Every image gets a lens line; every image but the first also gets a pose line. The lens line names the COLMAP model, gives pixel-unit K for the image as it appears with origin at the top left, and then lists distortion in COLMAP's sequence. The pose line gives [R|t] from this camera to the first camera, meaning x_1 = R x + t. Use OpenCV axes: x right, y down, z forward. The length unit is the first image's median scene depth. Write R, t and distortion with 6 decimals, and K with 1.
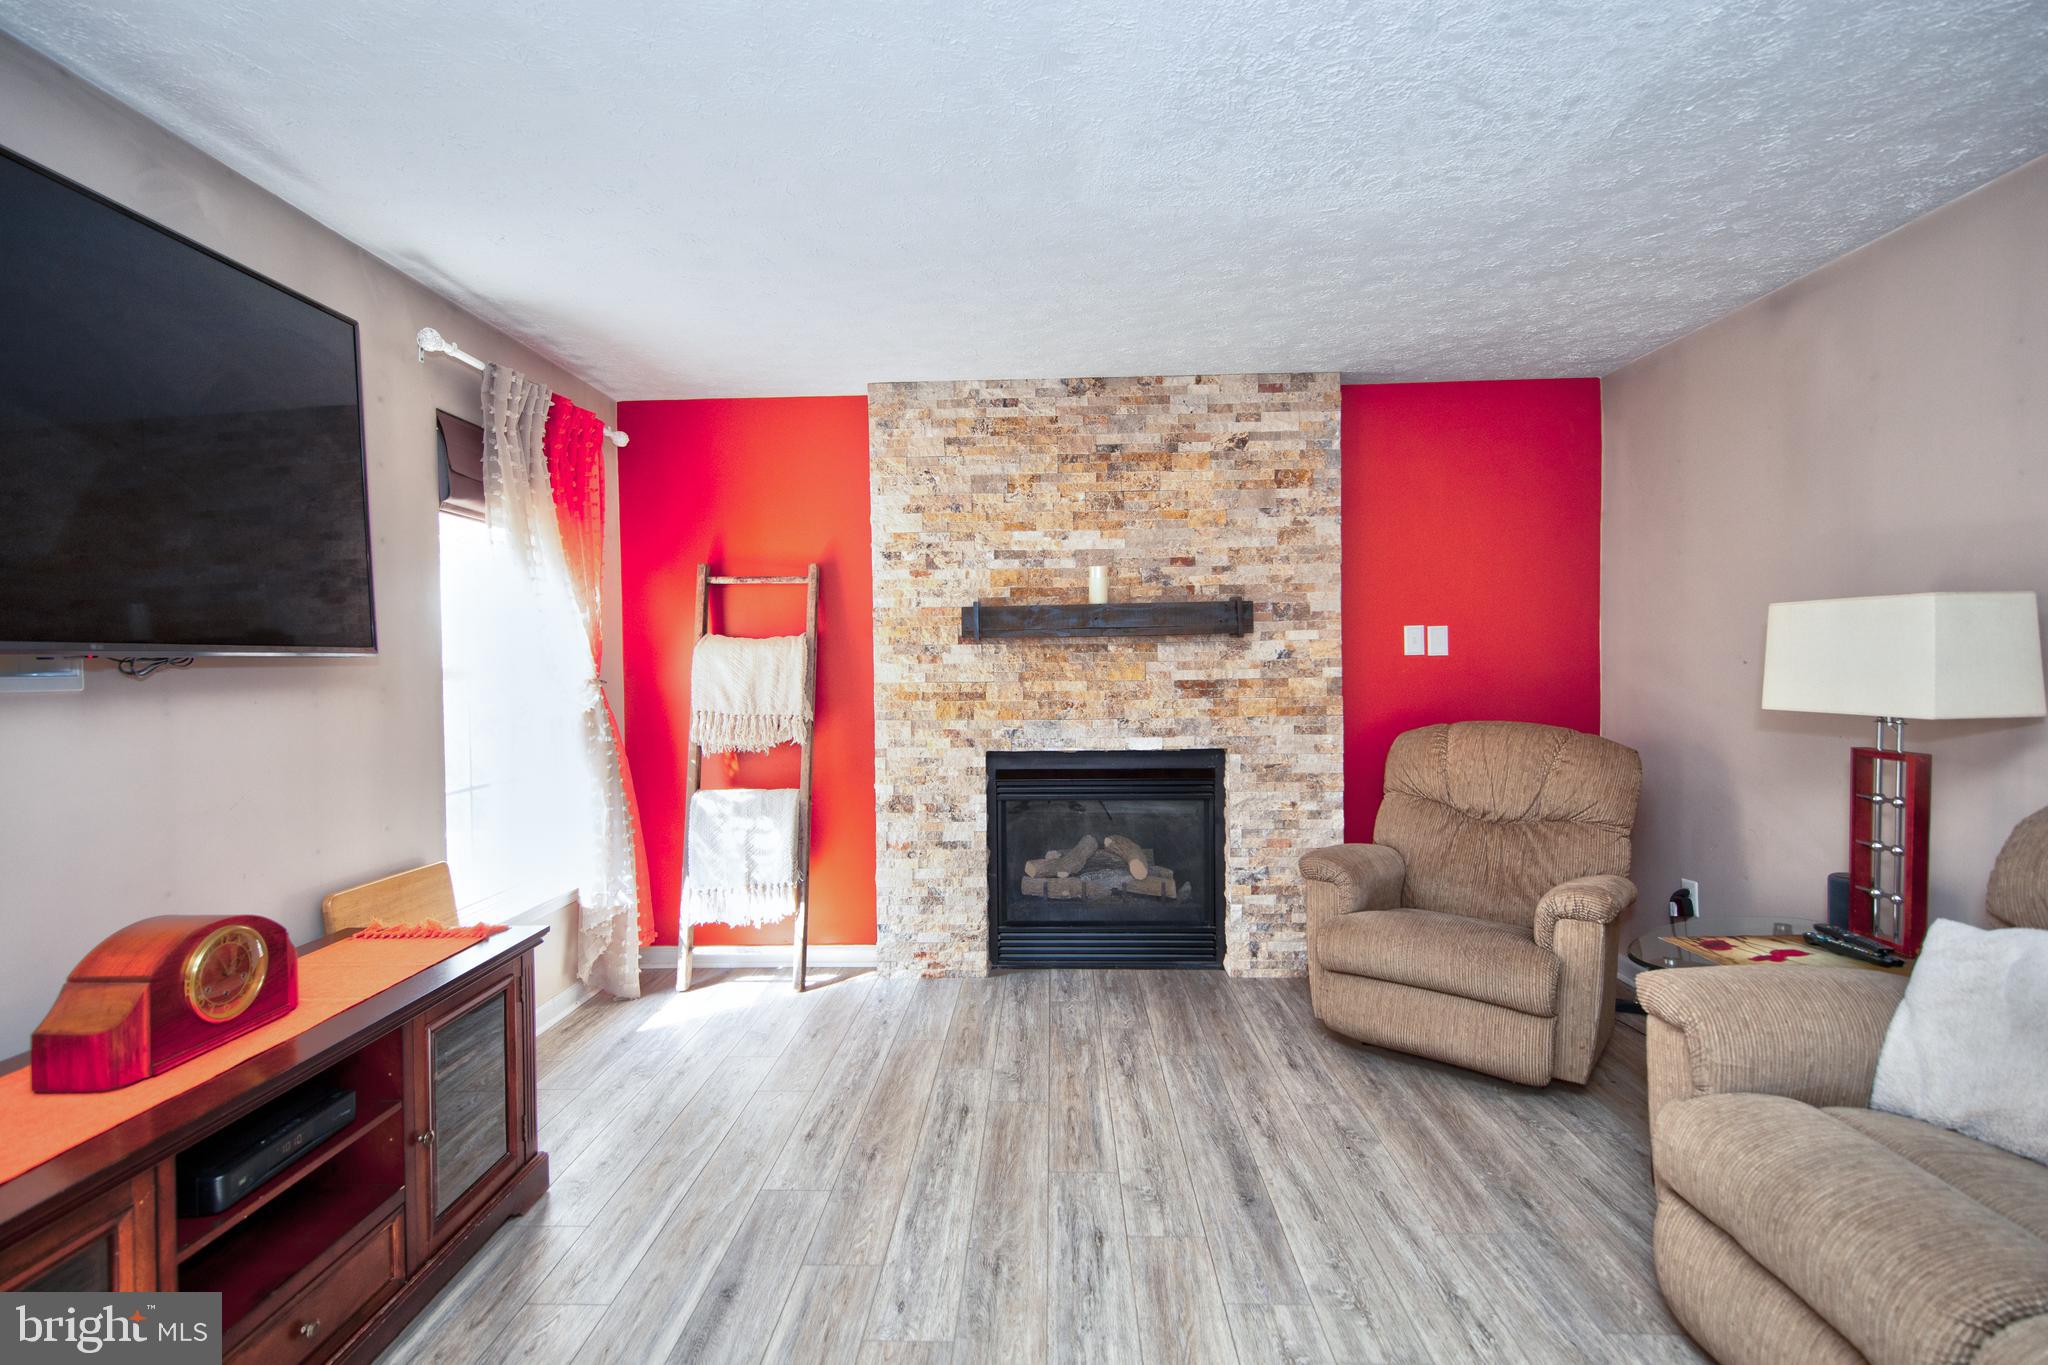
lens RADIAL K [[999.2, 0, 1035.0], [0, 999.2, 677.0], [0, 0, 1]] dist [0.003506, -0.000102]
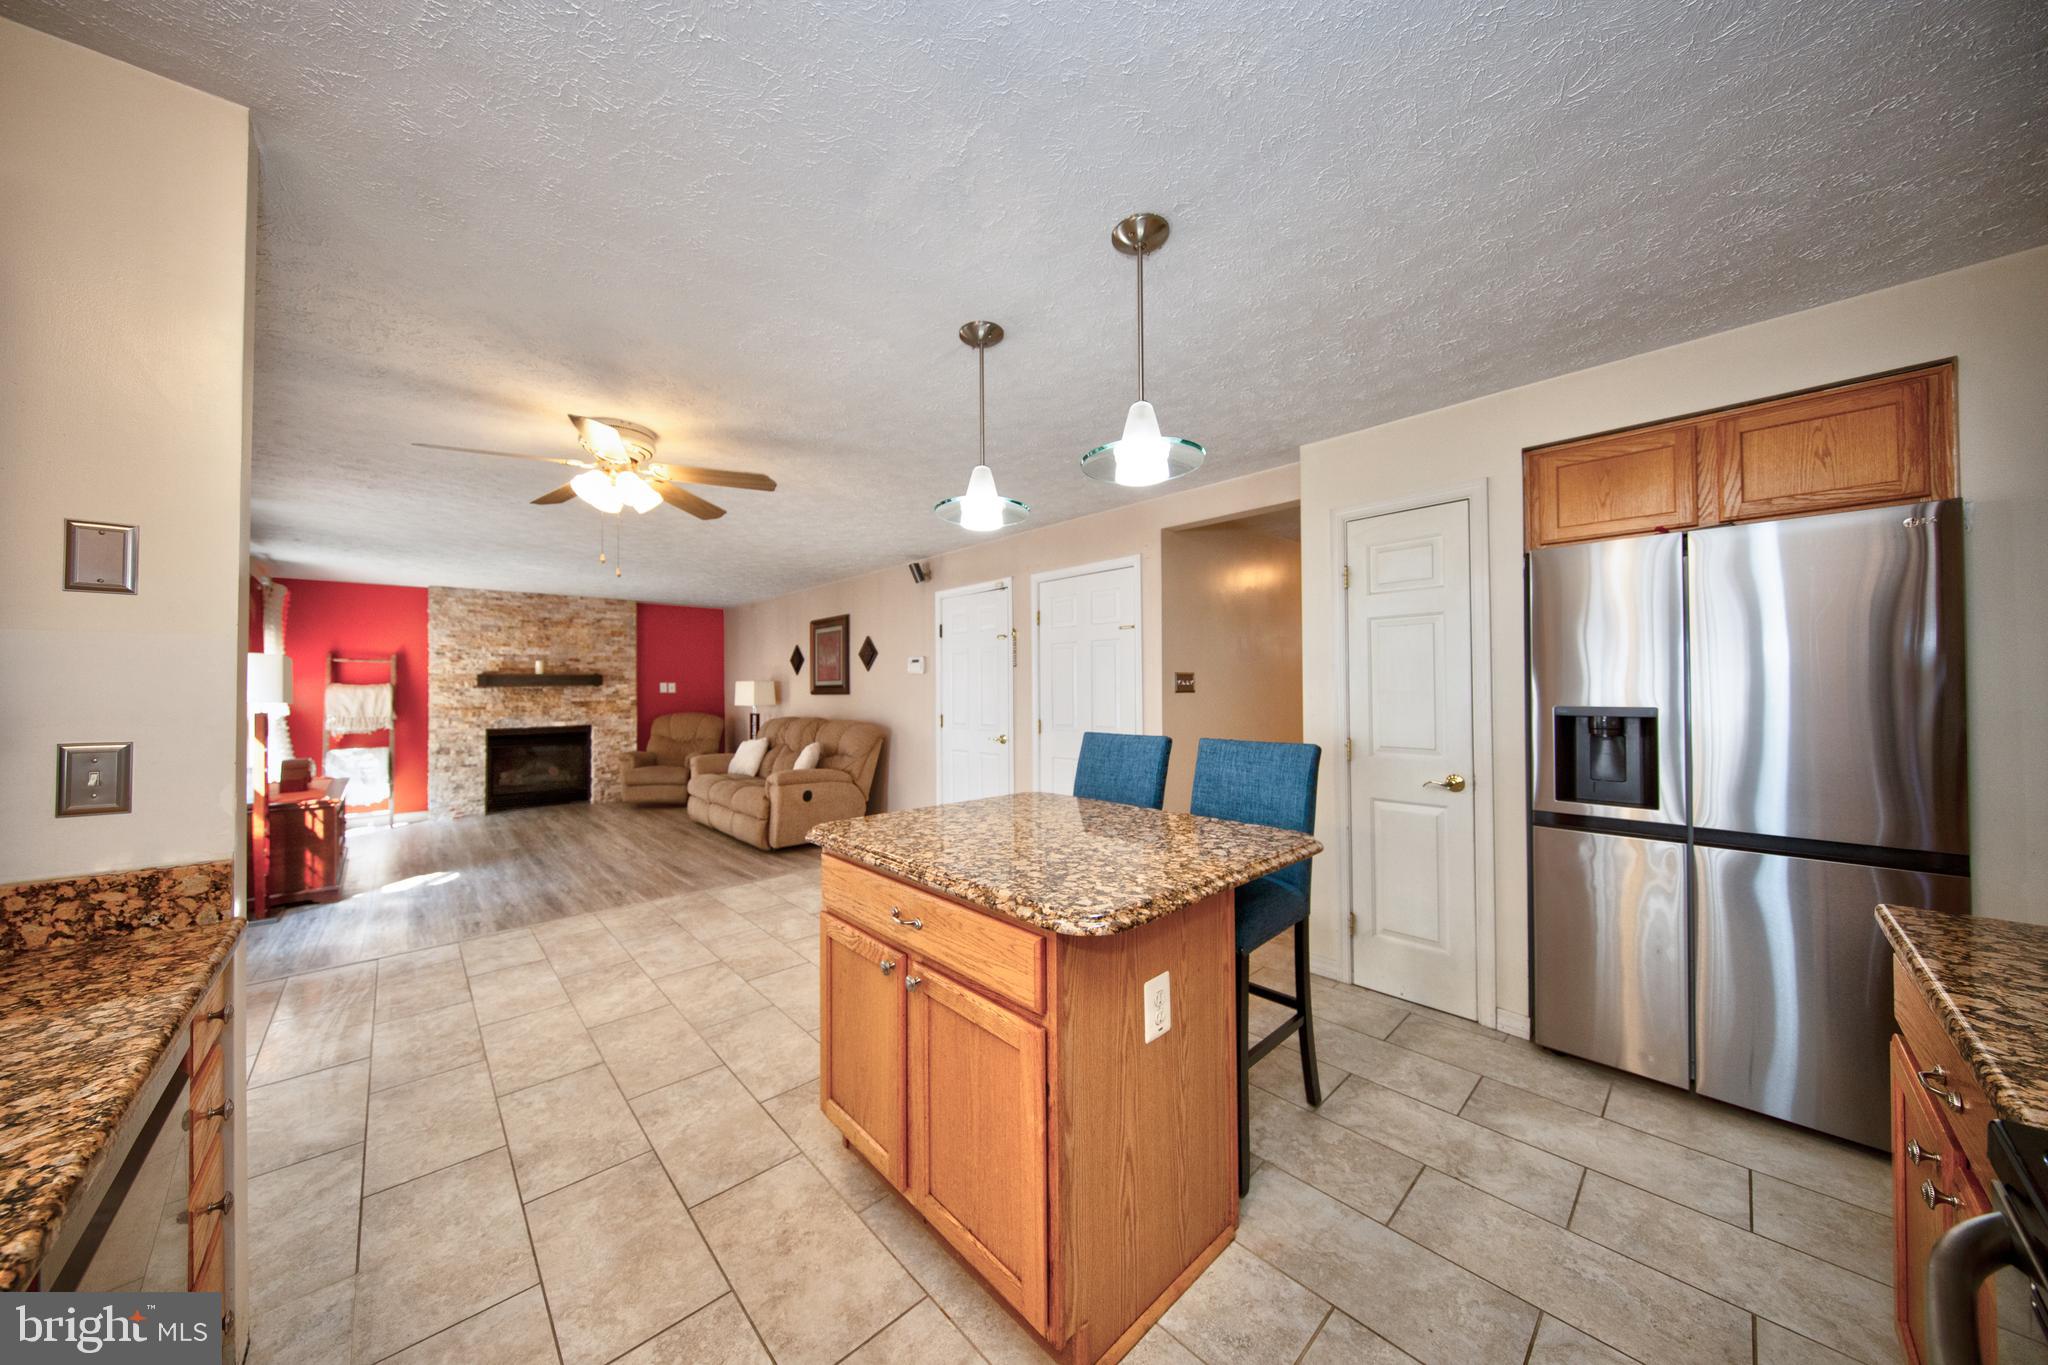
lens RADIAL K [[666.2, 0, 1031.3], [0, 666.2, 681.1], [0, 0, 1]] dist [-0.005362, -0.001092]
pose [[0.693708, 0.011514, 0.720164, -0.316247], [0.012654, 0.999523, -0.028169, 0.015726], [-0.720145, 0.028654, 0.693232, -1.267232]]
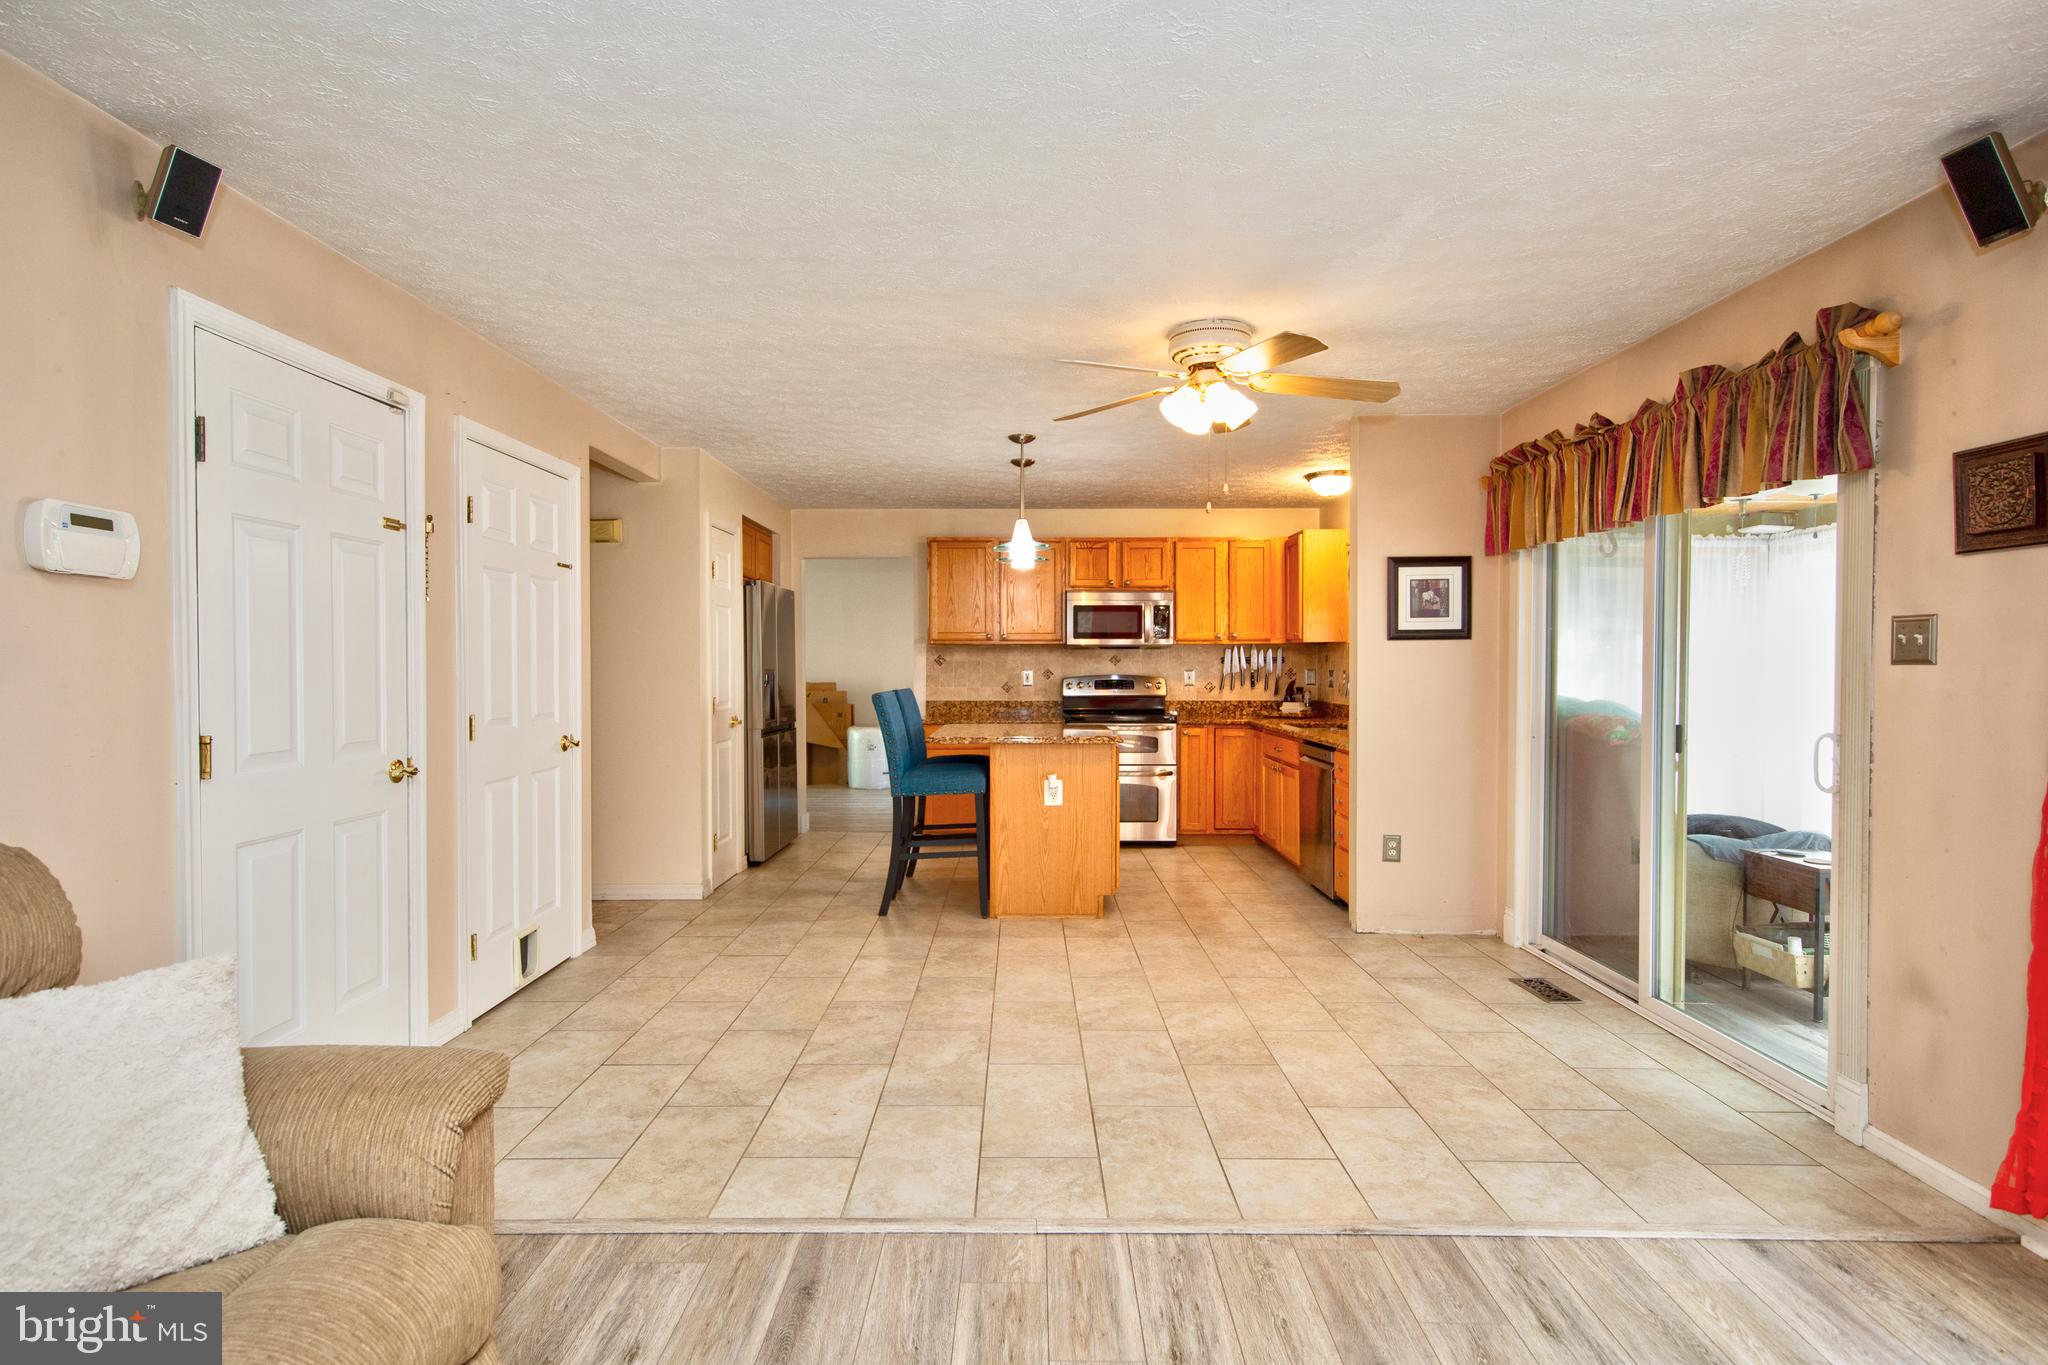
lens RADIAL K [[1009.6, 0, 1007.9], [0, 1009.6, 678.0], [0, 0, 1]] dist [0.005432, 0.000475]
pose [[-0.999706, 0.007596, -0.023007, 0.087965], [0.006920, 0.999546, 0.029316, -0.003410], [0.023219, 0.029148, -0.999305, 0.438203]]
